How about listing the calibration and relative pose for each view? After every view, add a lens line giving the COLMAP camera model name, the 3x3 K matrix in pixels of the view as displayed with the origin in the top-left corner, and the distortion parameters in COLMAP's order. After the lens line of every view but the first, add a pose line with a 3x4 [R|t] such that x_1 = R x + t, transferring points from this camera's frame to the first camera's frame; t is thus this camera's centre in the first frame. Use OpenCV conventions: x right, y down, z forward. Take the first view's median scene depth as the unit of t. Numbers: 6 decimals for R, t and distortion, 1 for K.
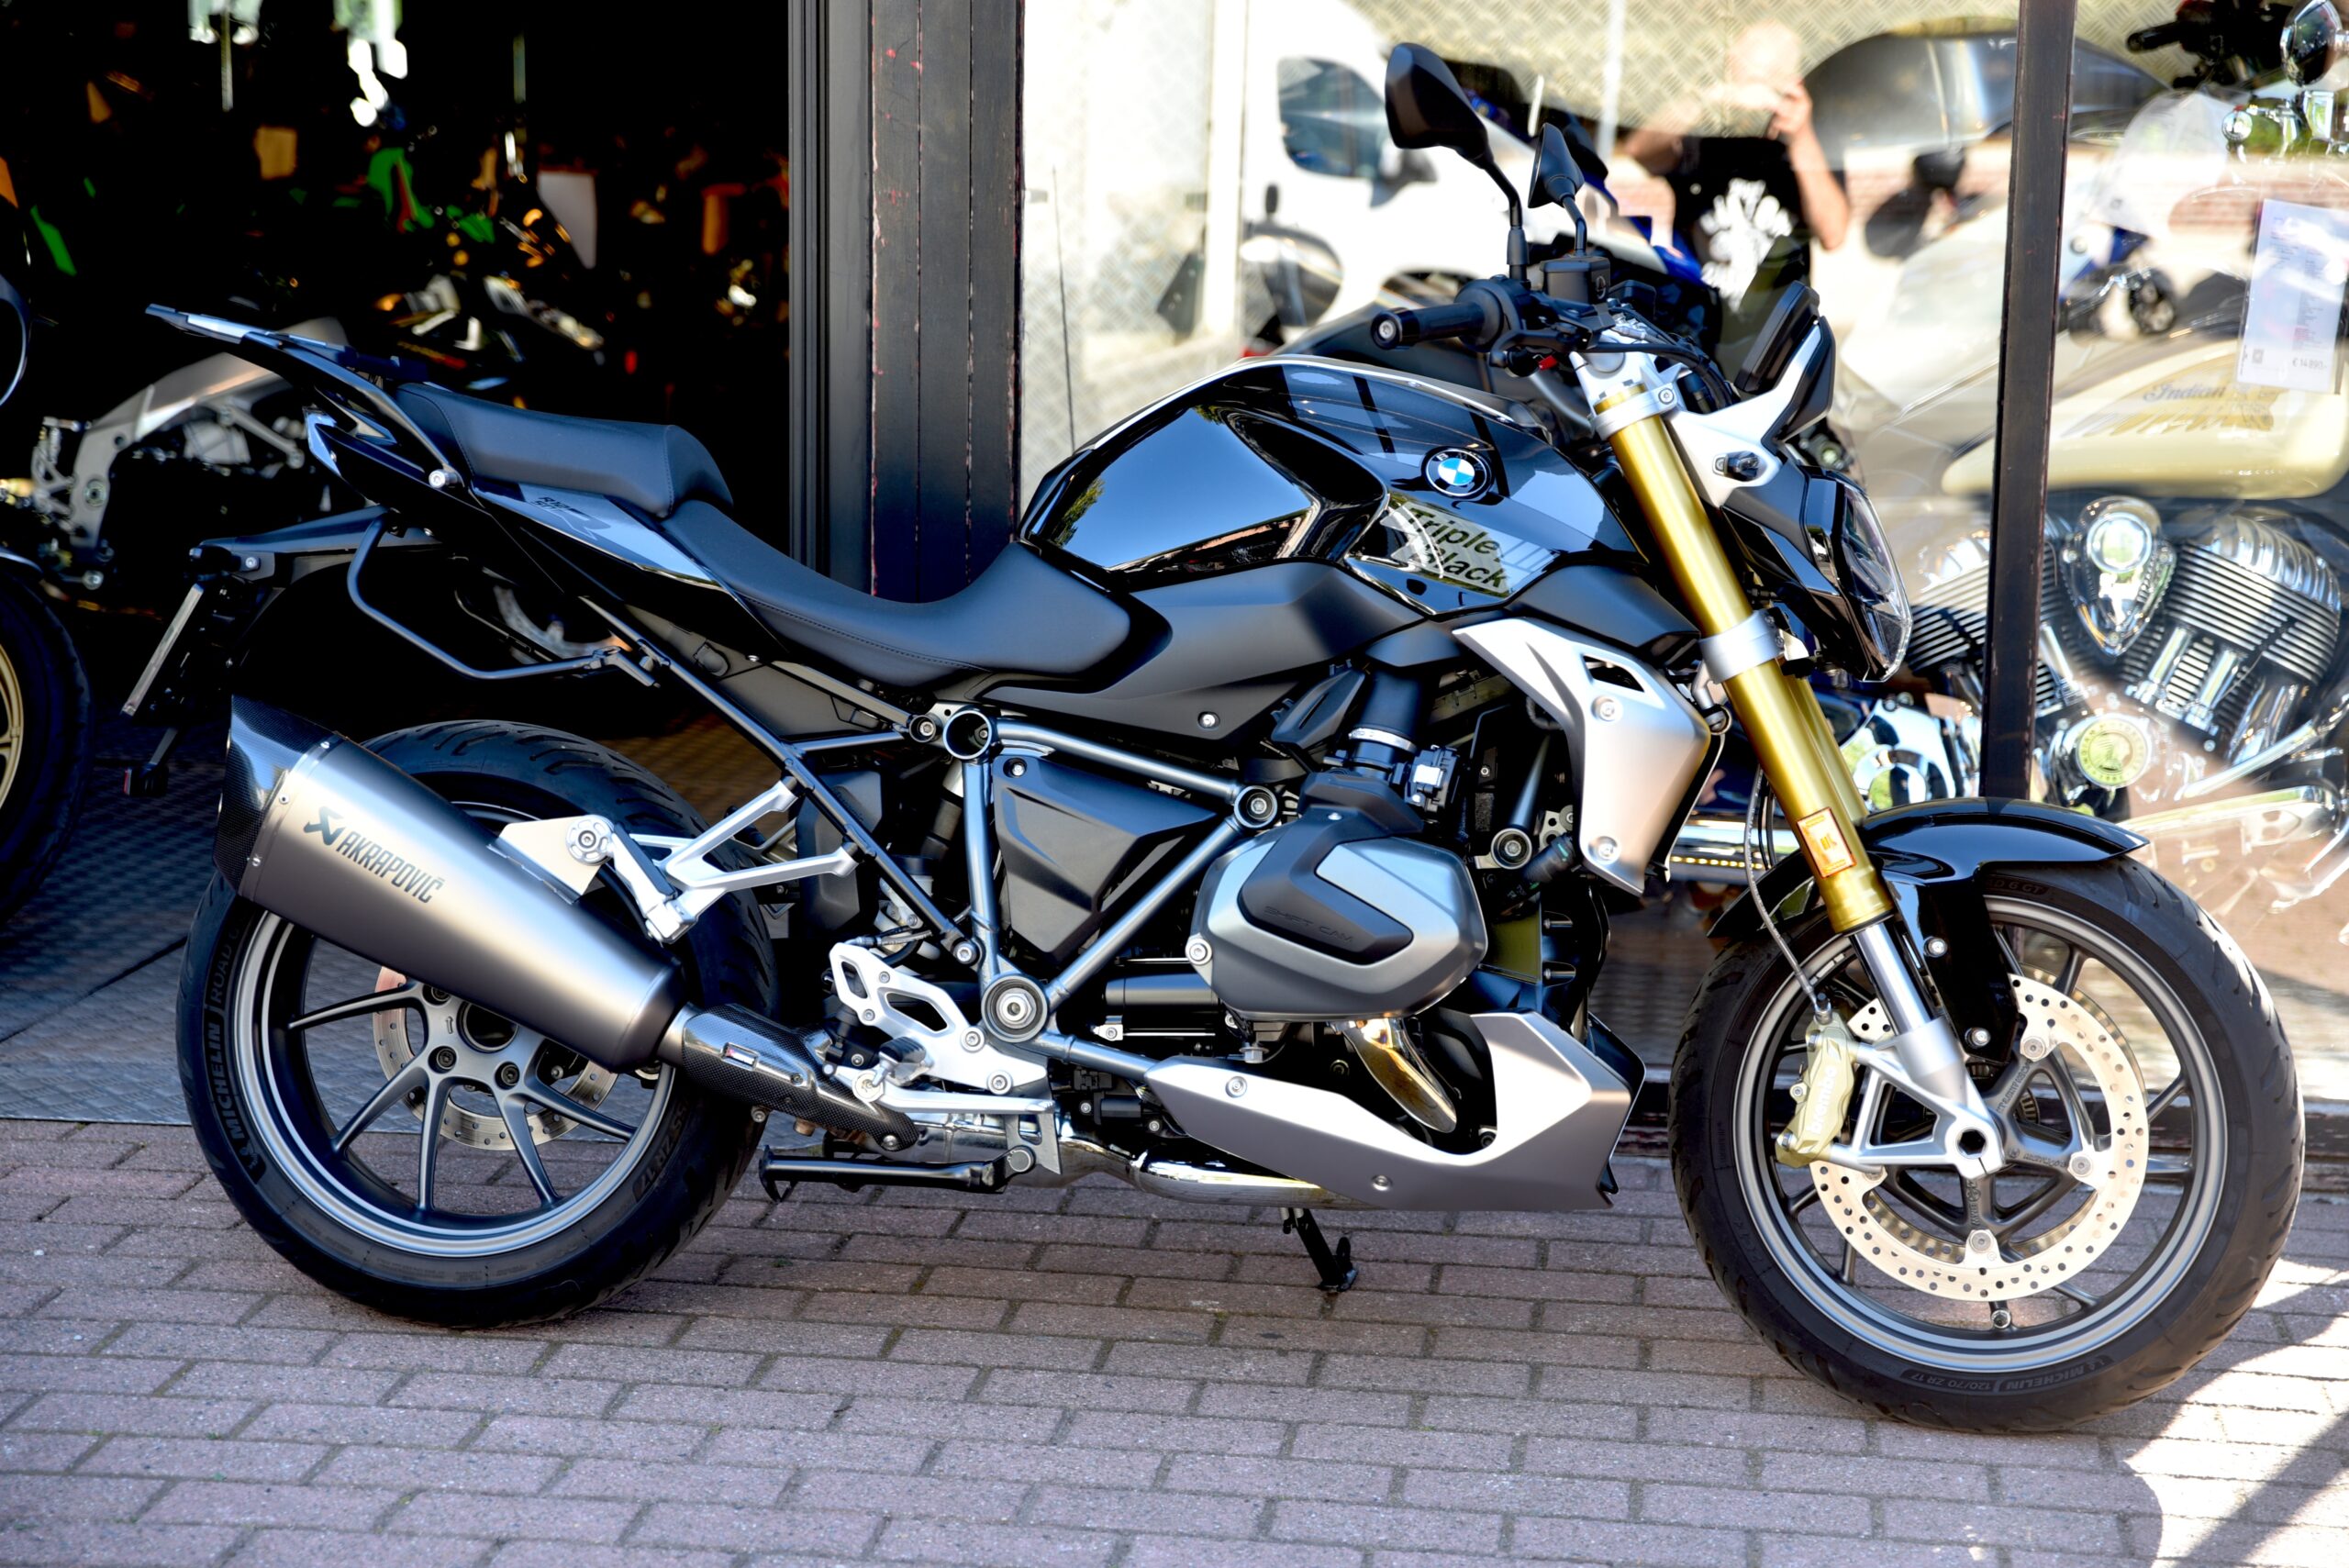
lens RADIAL K [[4282.8, 0, 1174.5], [0, 4282.8, 784.0], [0, 0, 1]] dist [0.199500, 0.038514]
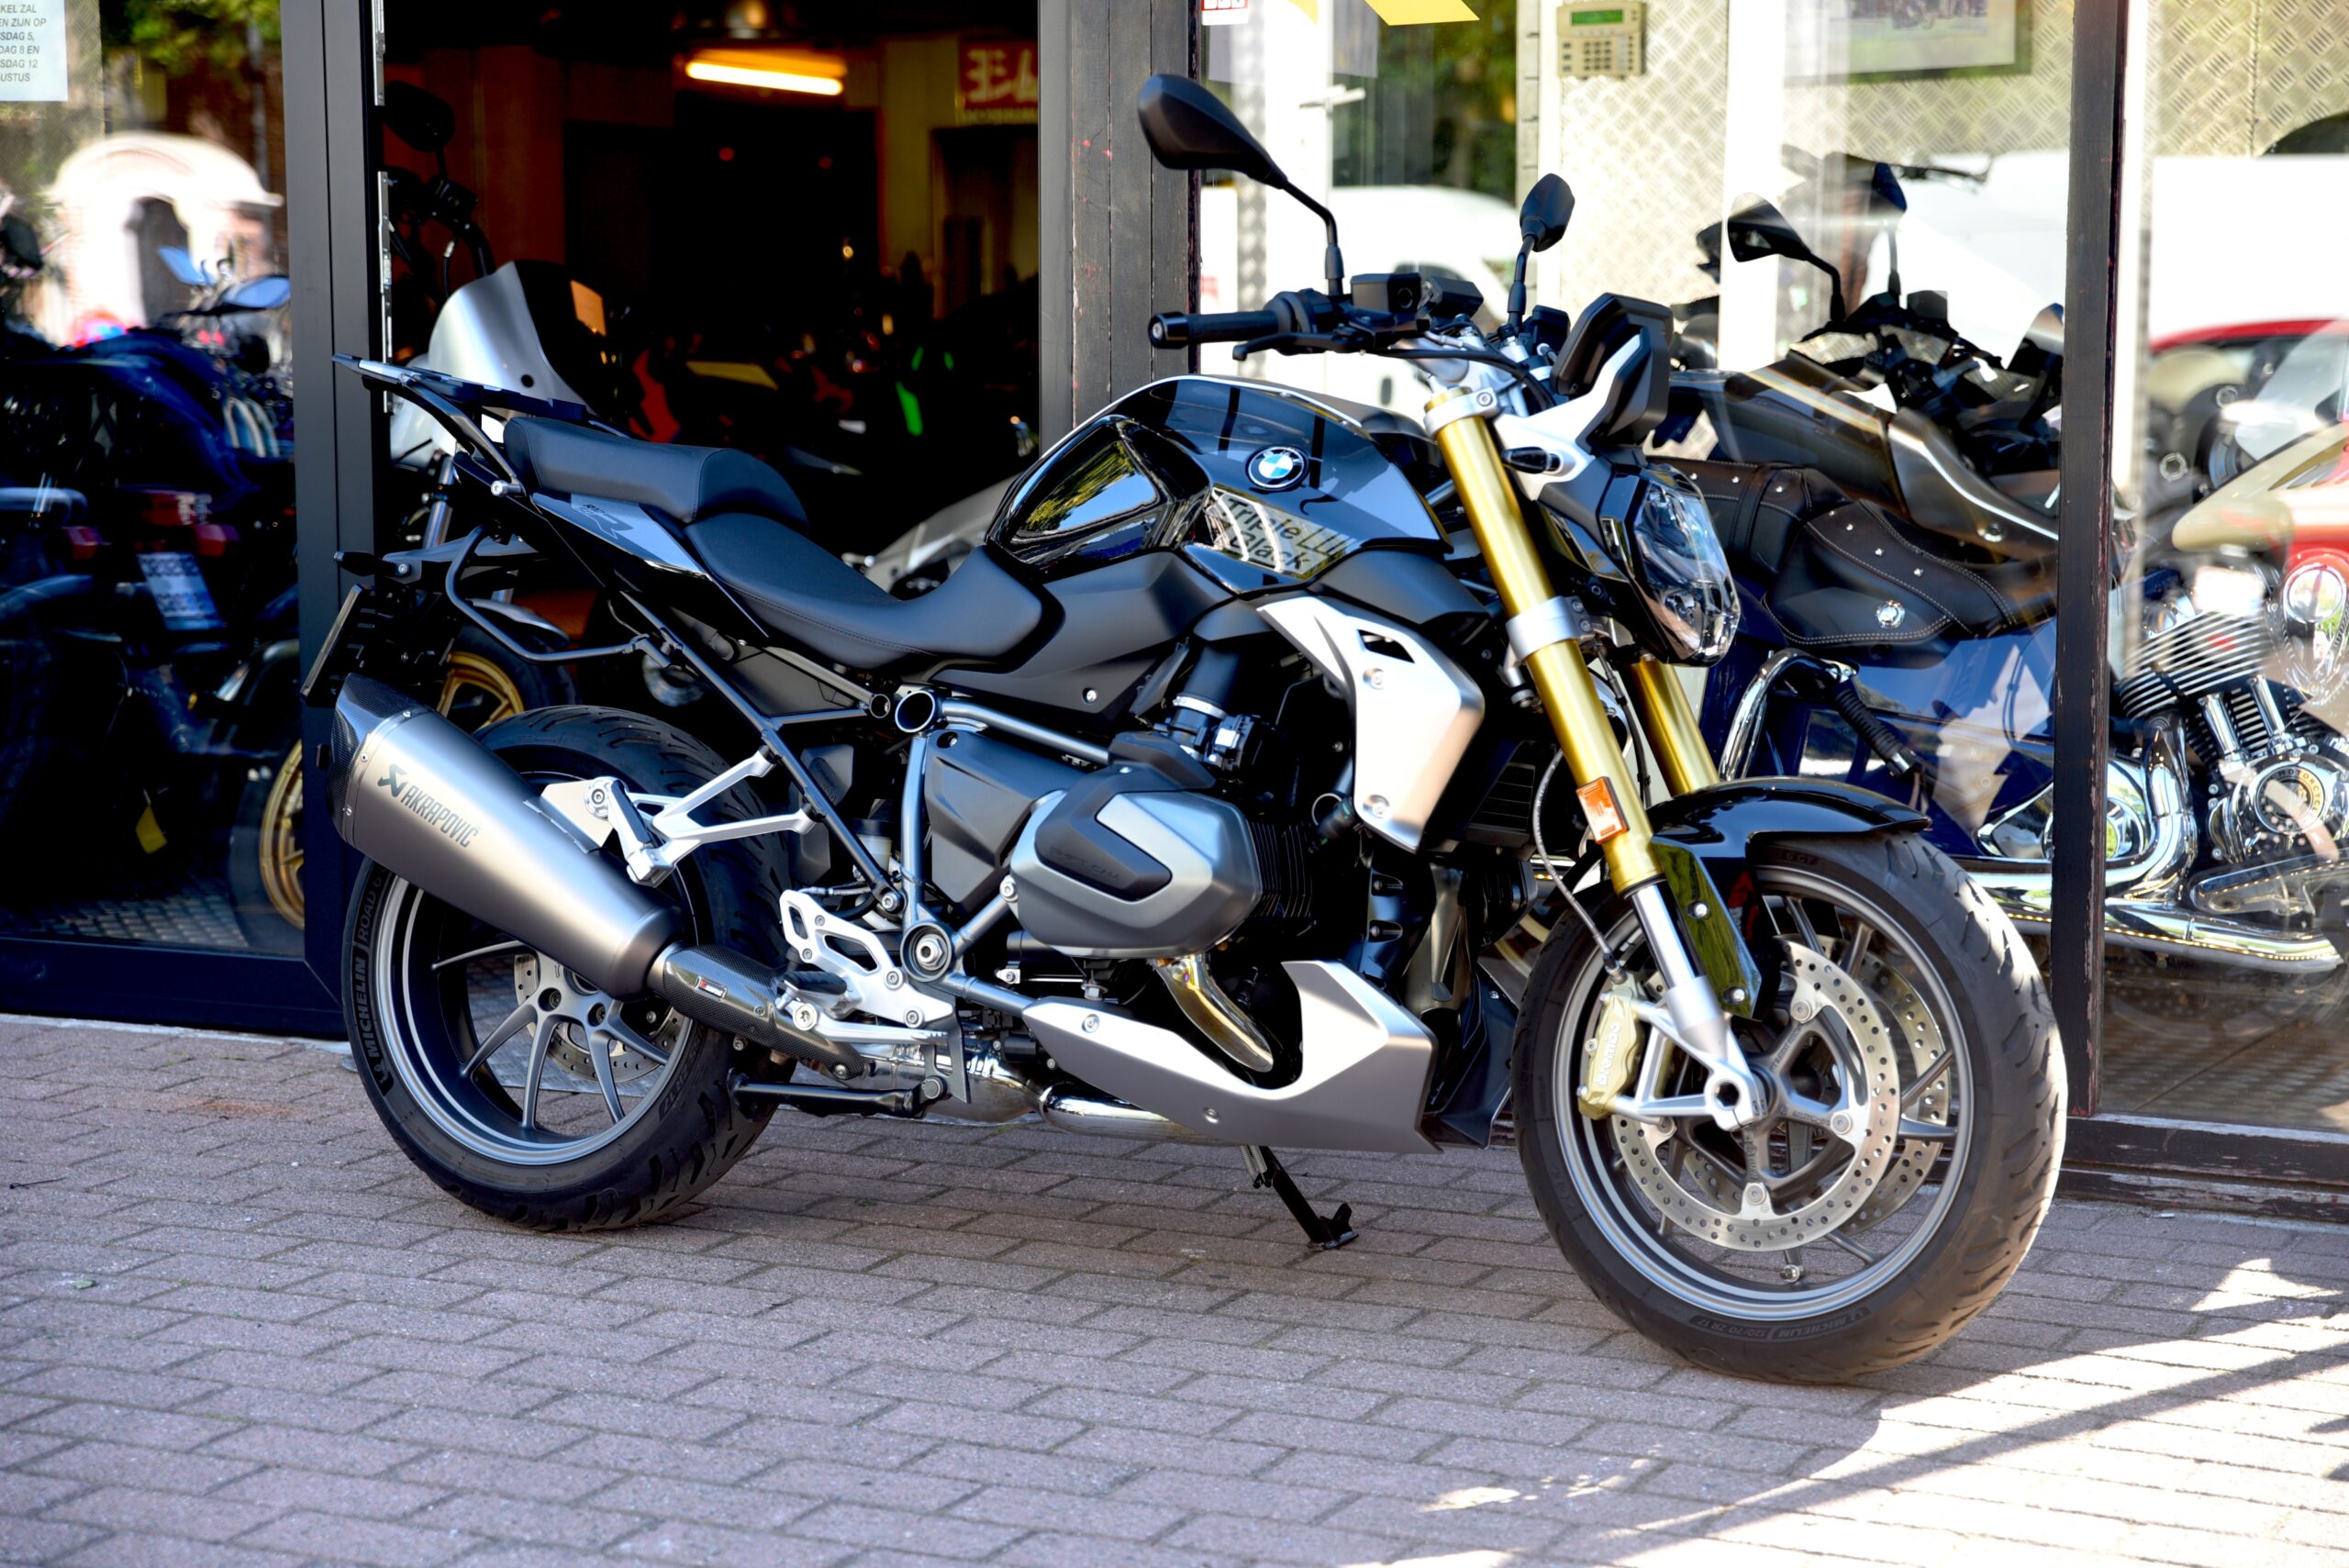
lens RADIAL K [[4282.8, 0, 1174.5], [0, 4282.8, 784.0], [0, 0, 1]] dist [0.199500, 0.038514]
pose [[0.944294, 0.014692, -0.328776, 0.394791], [-0.034027, 0.998007, -0.053135, 0.066415], [0.327341, 0.061362, 0.942912, -0.041417]]
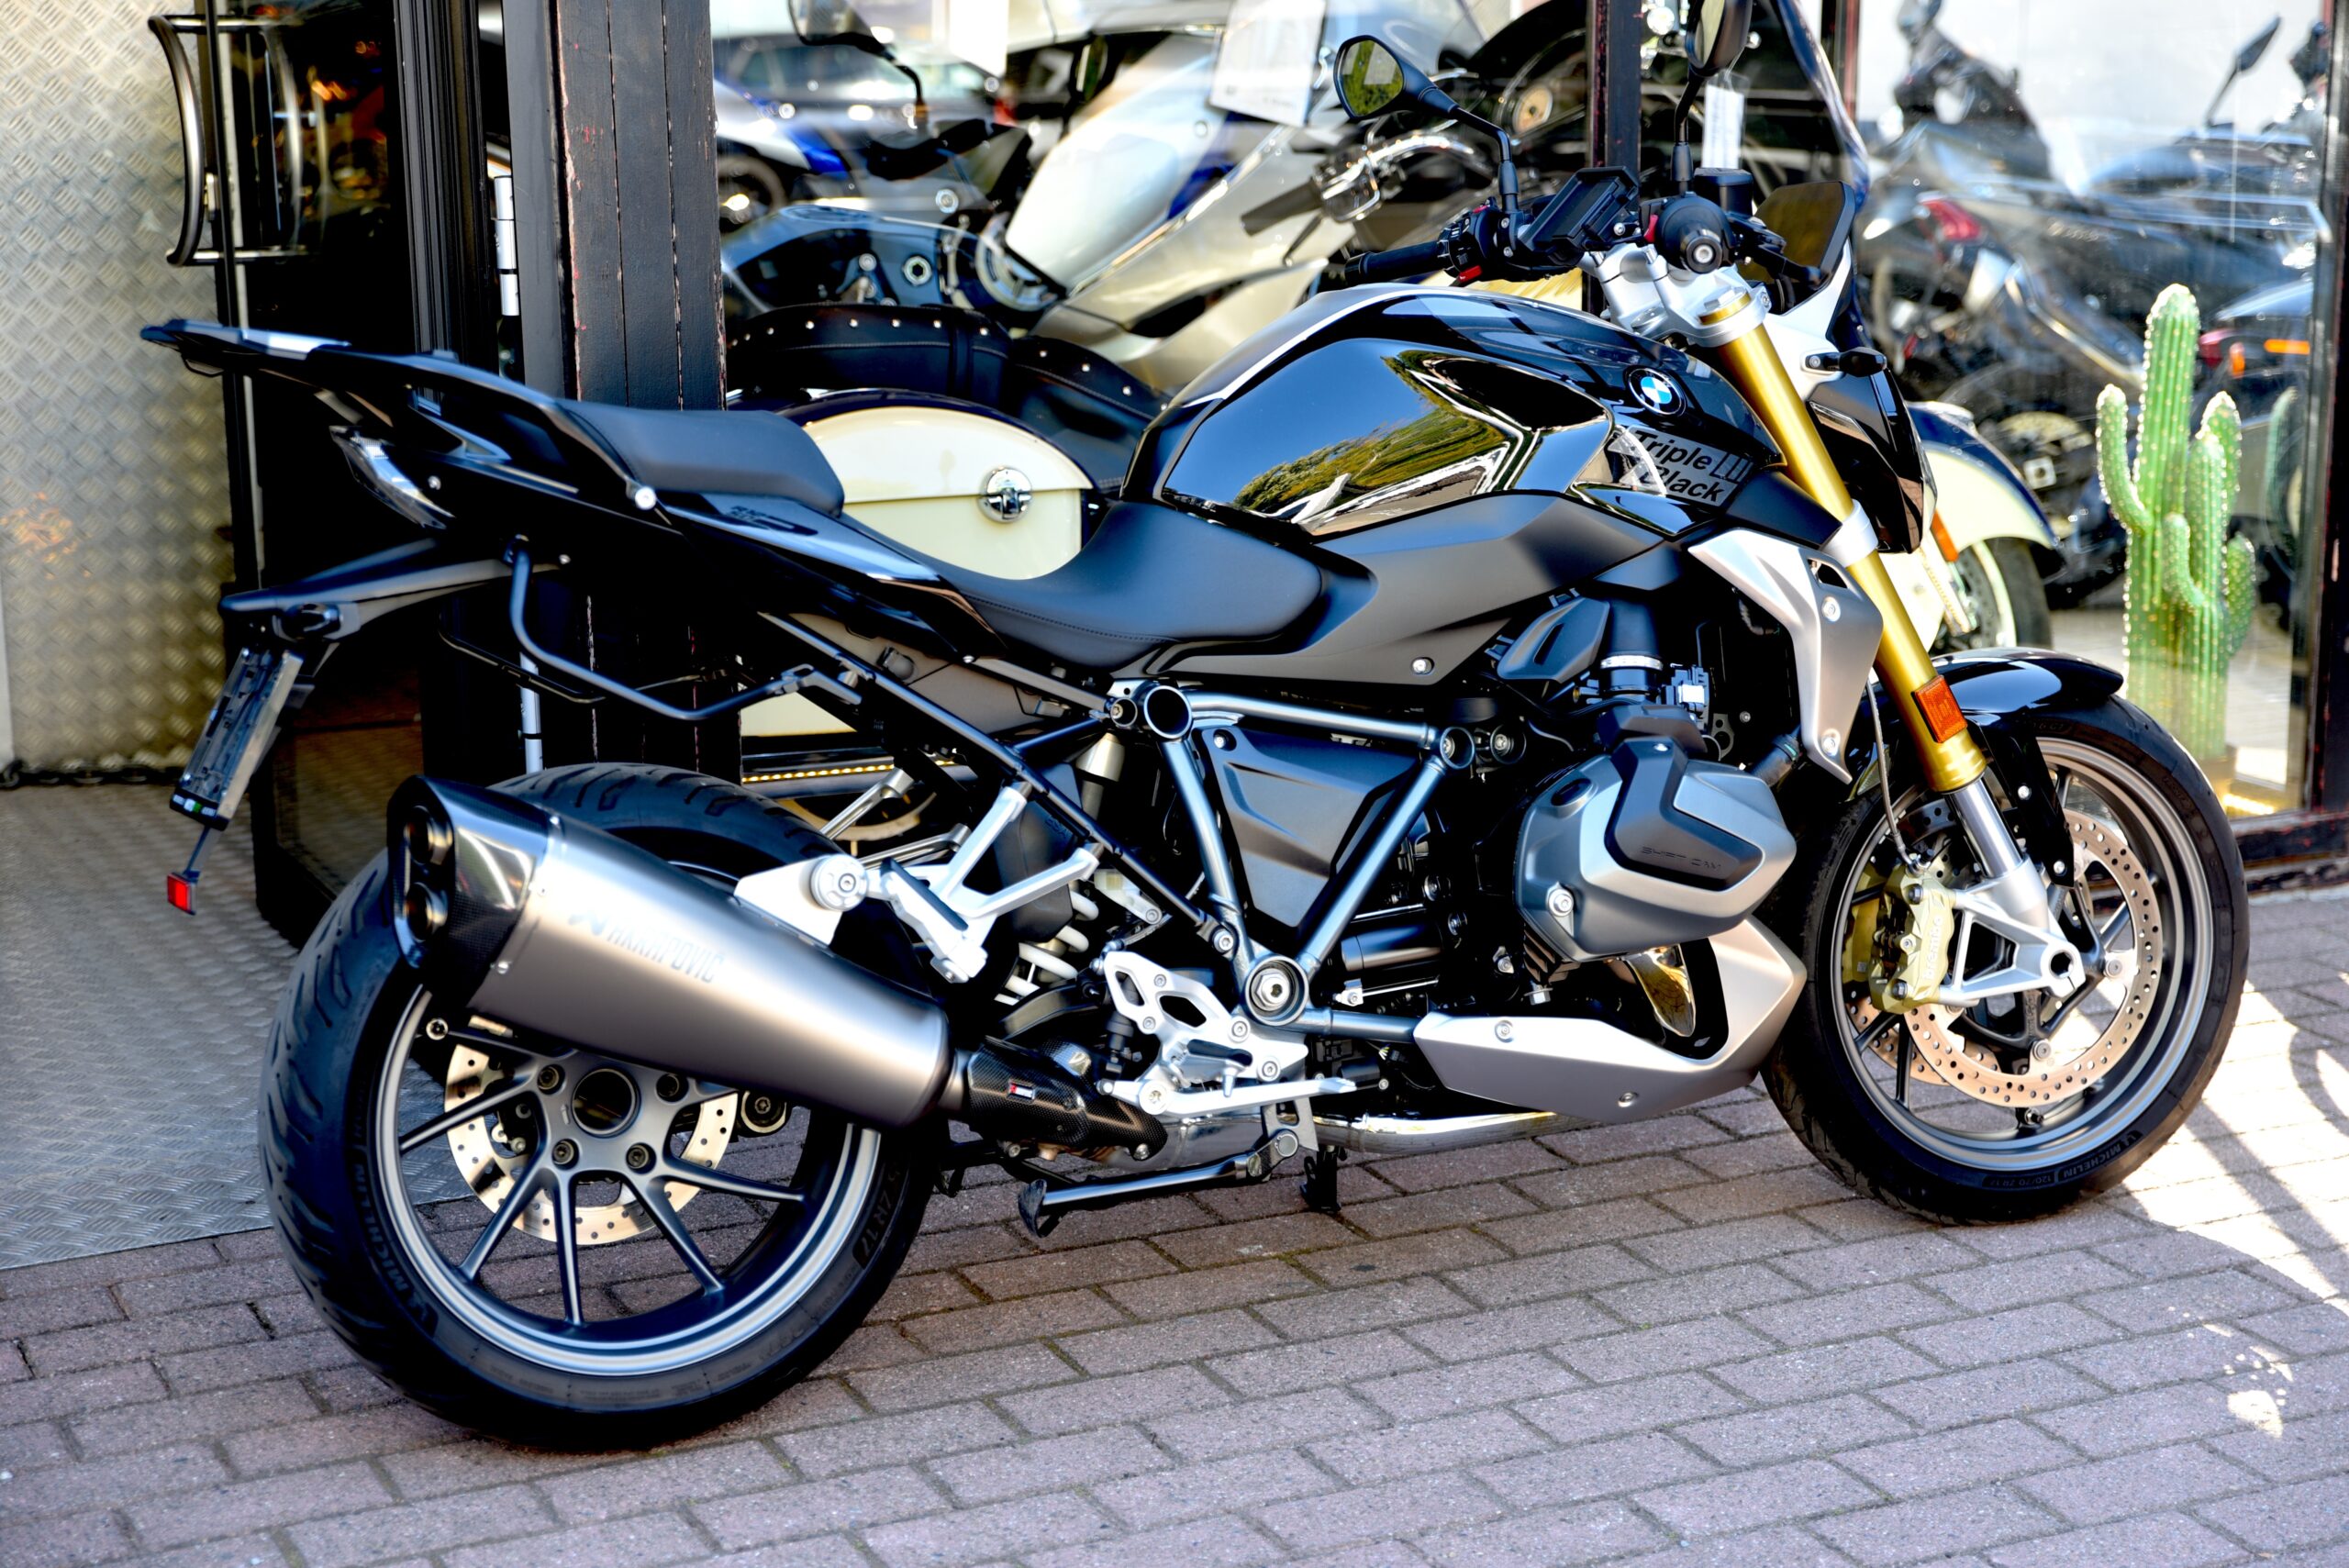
lens RADIAL K [[3758.6, 0, 1174.5], [0, 3758.6, 784.0], [0, 0, 1]] dist [0.118768, -0.045929]
pose [[0.835189, -0.138529, 0.532230, -0.498493], [0.107975, 0.990225, 0.088299, -0.069876], [-0.539260, -0.016278, 0.841982, 0.308354]]
